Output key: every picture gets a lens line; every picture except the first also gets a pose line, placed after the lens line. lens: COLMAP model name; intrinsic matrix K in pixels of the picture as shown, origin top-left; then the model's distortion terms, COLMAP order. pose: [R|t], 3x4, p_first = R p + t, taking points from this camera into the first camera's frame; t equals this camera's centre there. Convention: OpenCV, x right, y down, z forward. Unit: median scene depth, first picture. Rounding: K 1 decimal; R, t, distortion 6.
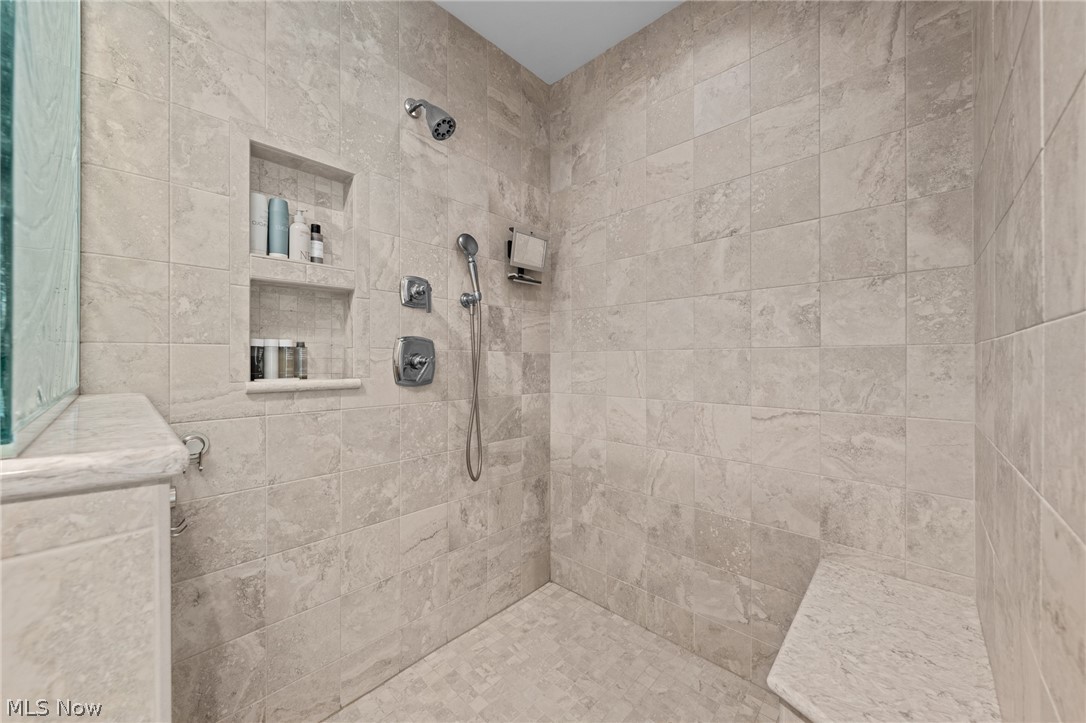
lens RADIAL K [[410.5, 0, 544.0], [0, 410.5, 358.5], [0, 0, 1]] dist [-0.001312, -0.000087]
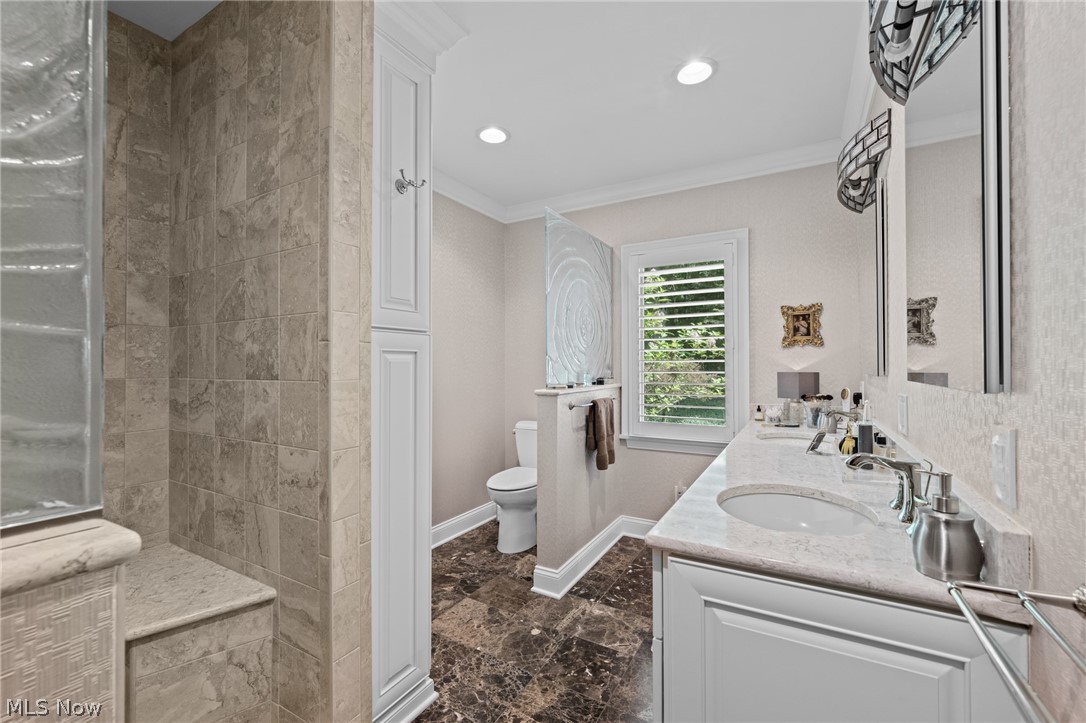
lens RADIAL K [[464.5, 0, 541.2], [0, 464.5, 361.5], [0, 0, 1]] dist [0.000322, -0.000113]
pose [[-0.217240, 0.008563, 0.976081, -0.911337], [0.002233, 0.999963, -0.008275, -0.074929], [-0.976116, 0.000382, -0.217252, 0.005678]]
